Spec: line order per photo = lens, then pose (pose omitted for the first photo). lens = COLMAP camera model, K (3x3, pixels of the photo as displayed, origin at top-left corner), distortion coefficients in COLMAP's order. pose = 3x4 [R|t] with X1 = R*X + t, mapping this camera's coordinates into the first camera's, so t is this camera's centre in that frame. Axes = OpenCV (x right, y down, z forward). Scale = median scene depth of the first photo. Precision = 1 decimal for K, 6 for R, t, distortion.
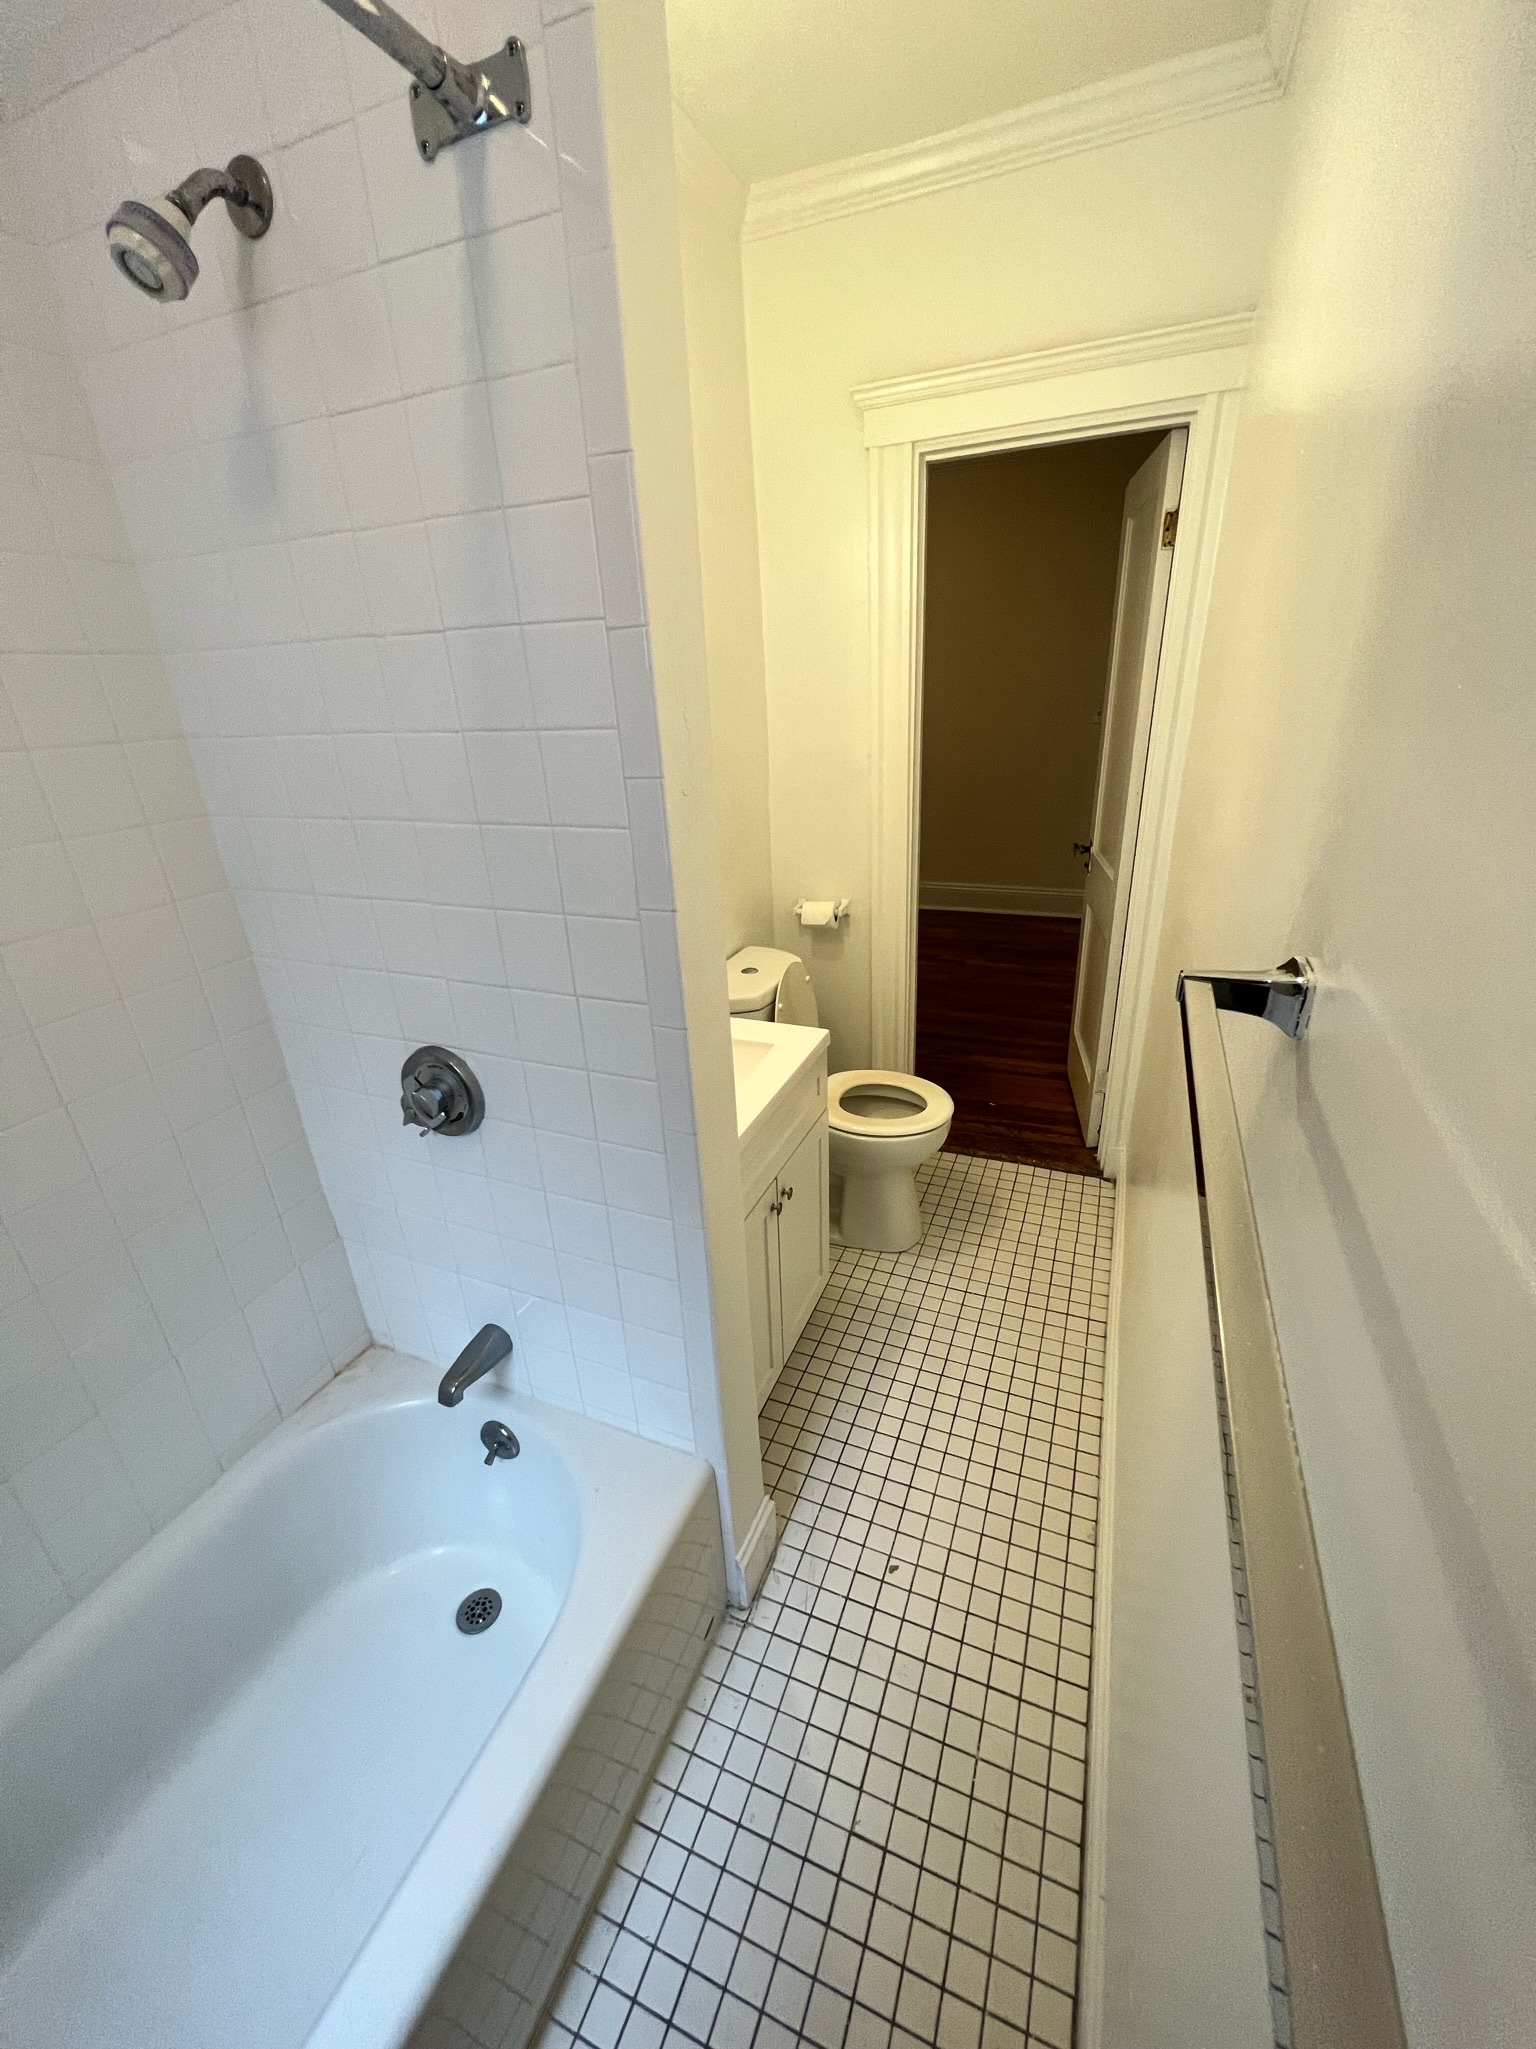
lens RADIAL K [[818.7, 0, 770.5], [0, 818.7, 1032.1], [0, 0, 1]] dist [-0.002880, -0.000546]
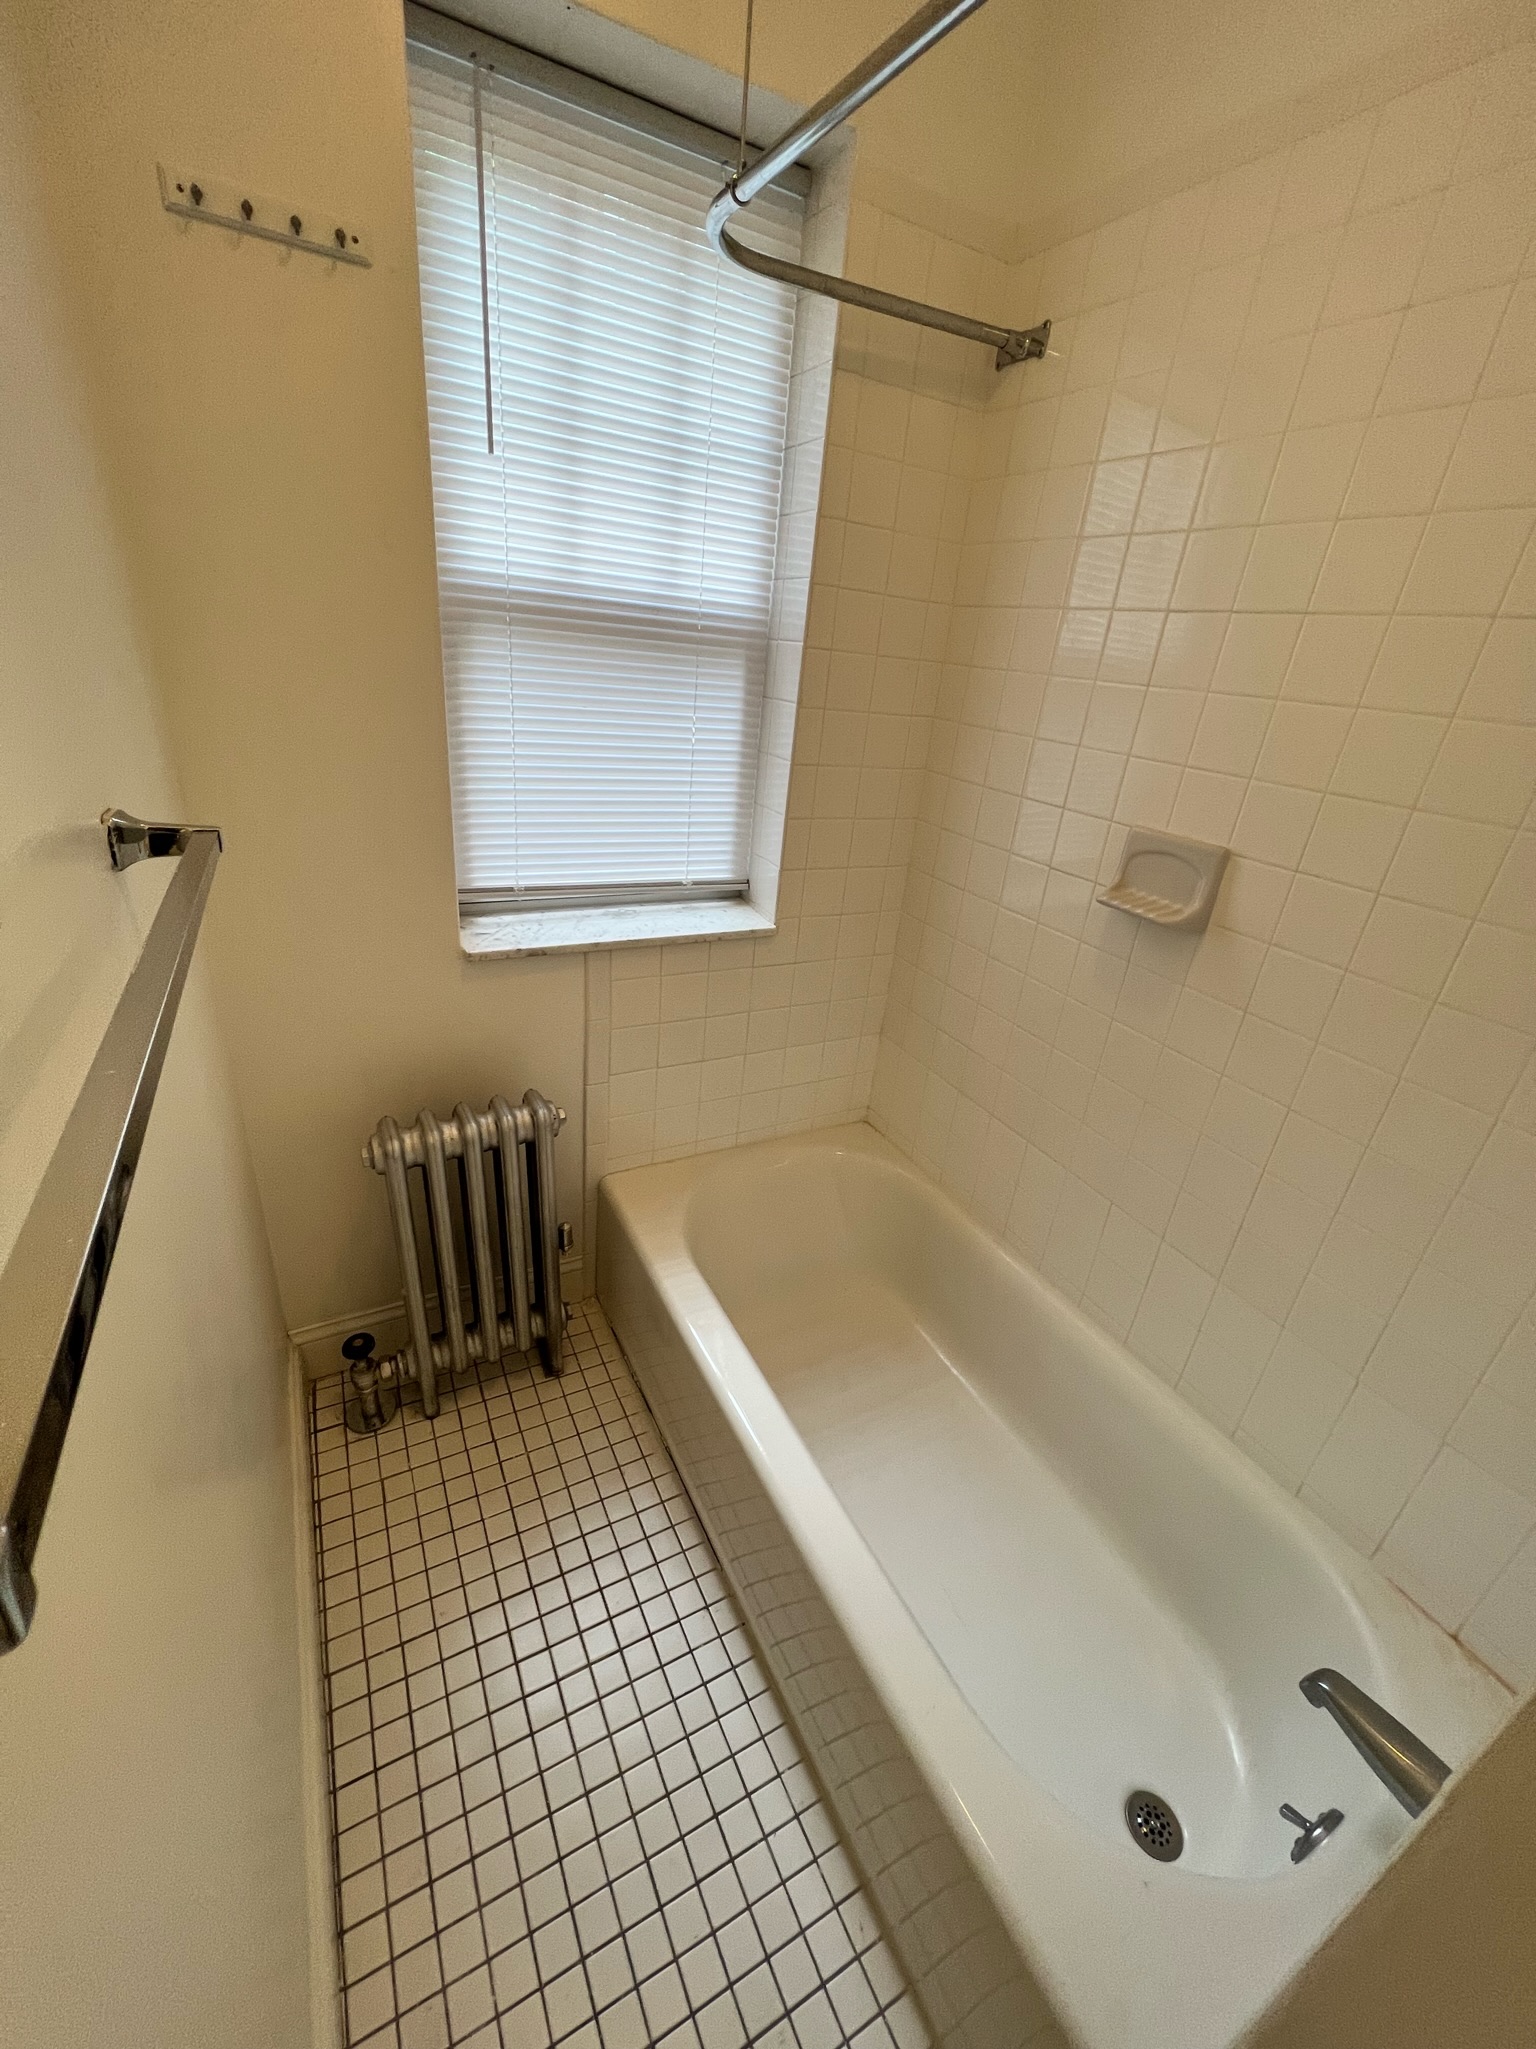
lens RADIAL K [[818.7, 0, 771.5], [0, 818.7, 1019.8], [0, 0, 1]] dist [-0.002880, -0.000546]
pose [[-0.631334, 0.303746, -0.713551, 0.184136], [-0.367277, 0.693267, 0.620071, -0.170972], [0.683026, 0.653543, -0.326124, 0.431349]]
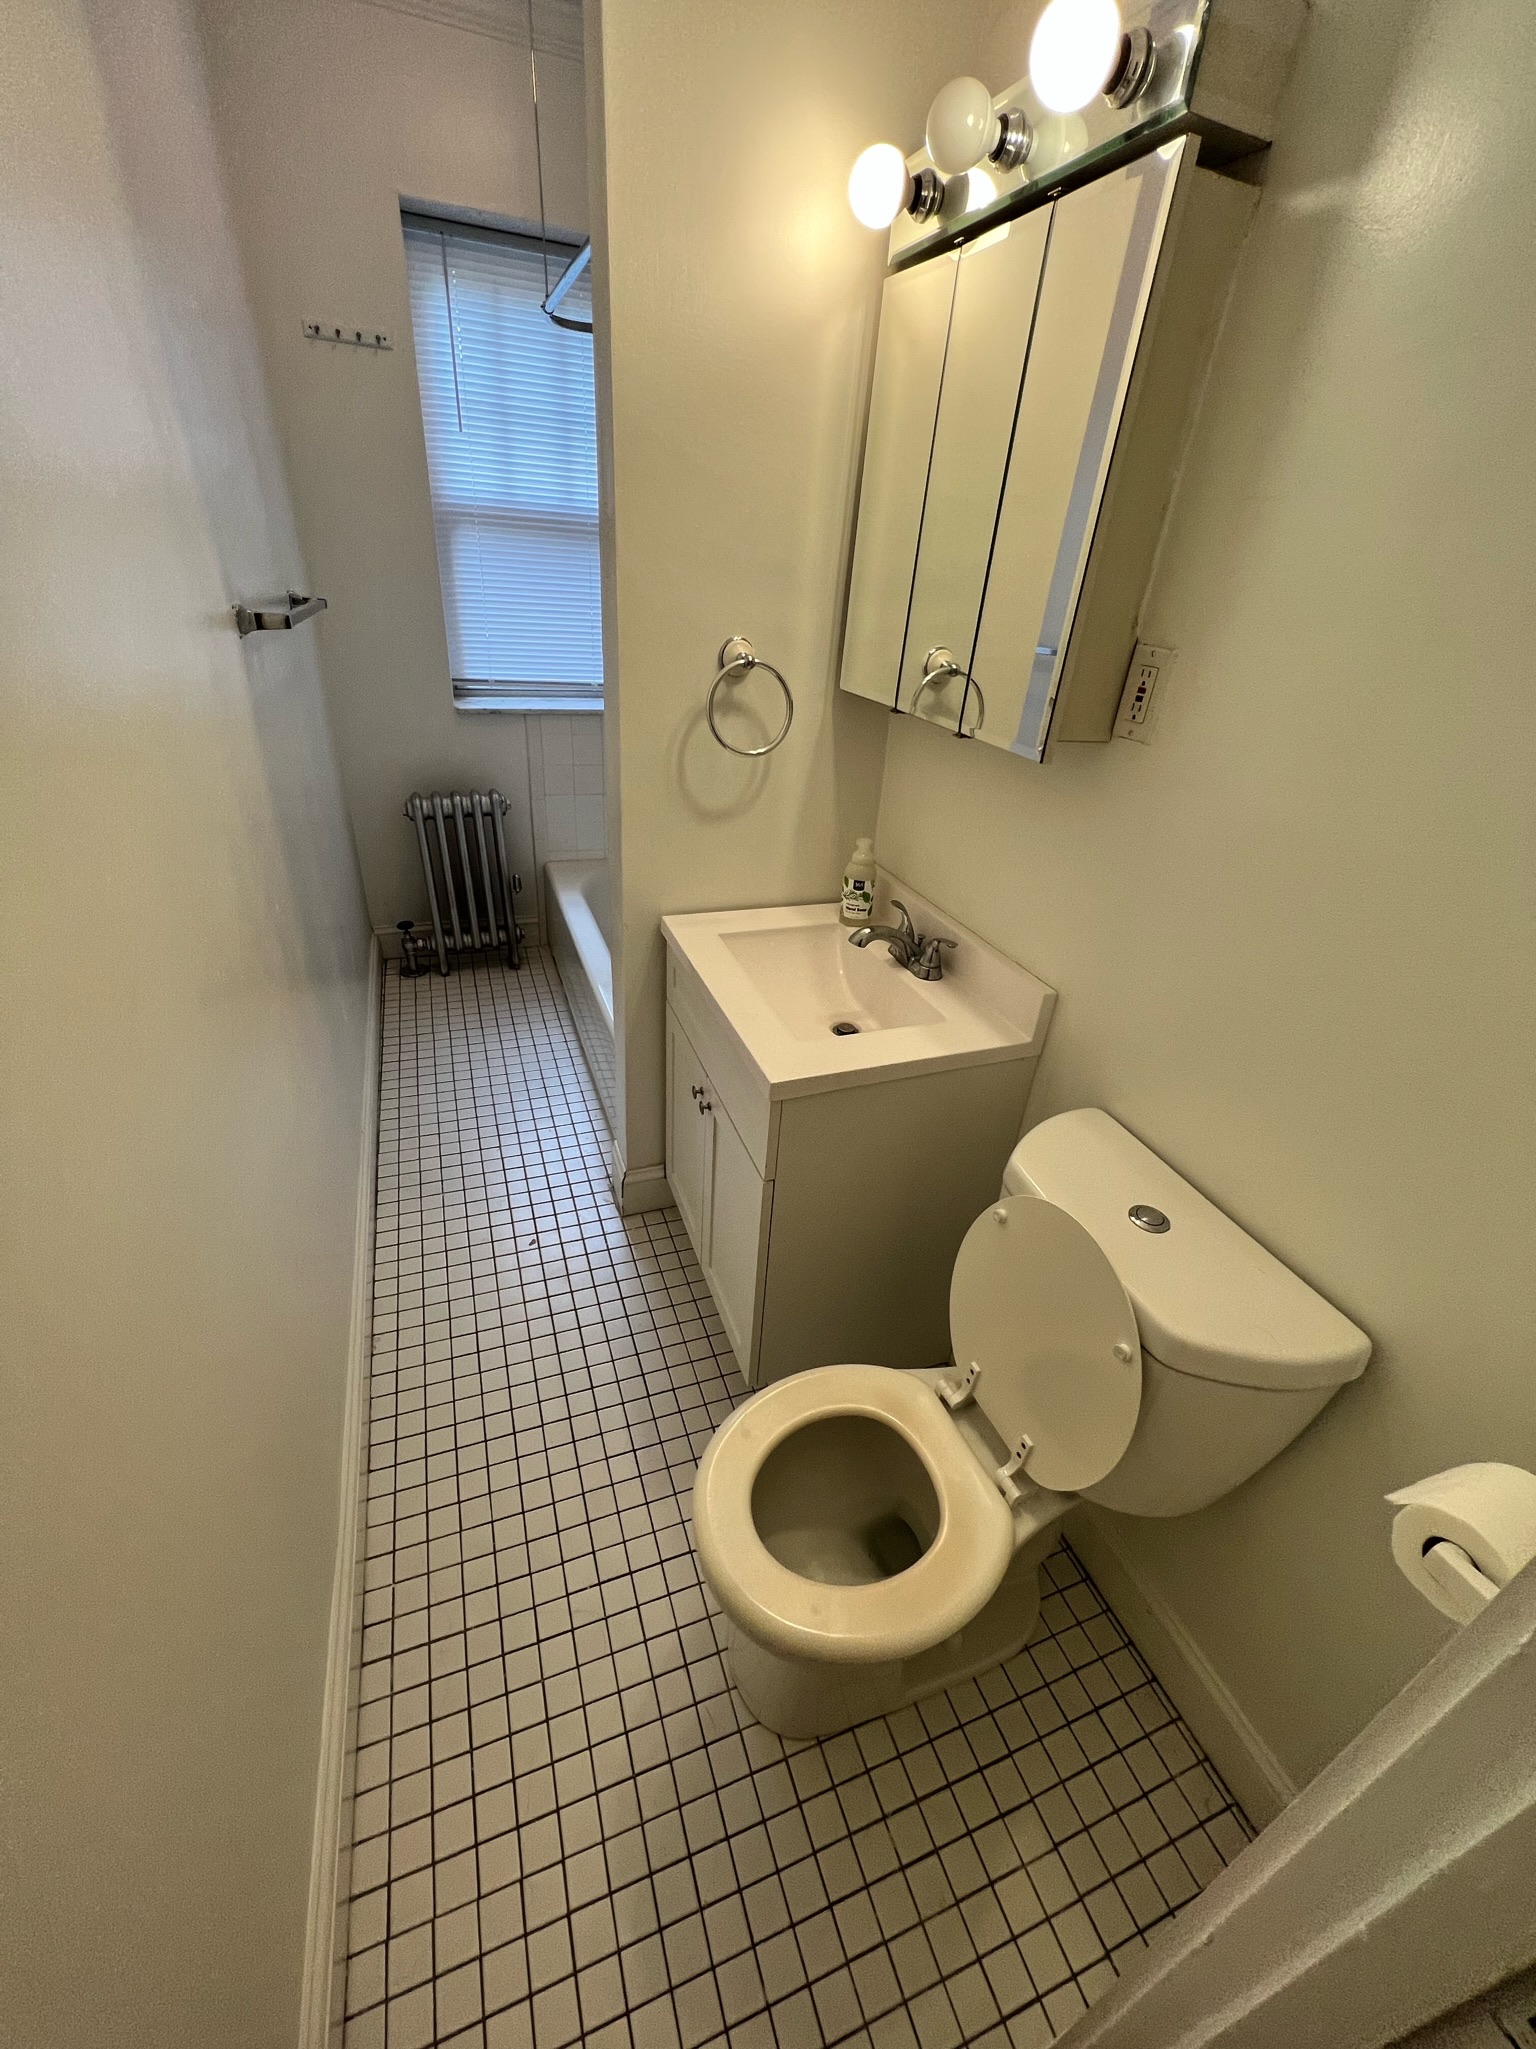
lens RADIAL K [[818.7, 0, 767.9], [0, 818.7, 1018.0], [0, 0, 1]] dist [-0.002880, -0.000546]
pose [[-0.727714, 0.330309, -0.601105, 0.492316], [-0.306849, 0.627016, 0.716027, -0.549201], [0.613413, 0.705512, -0.354933, 1.311876]]
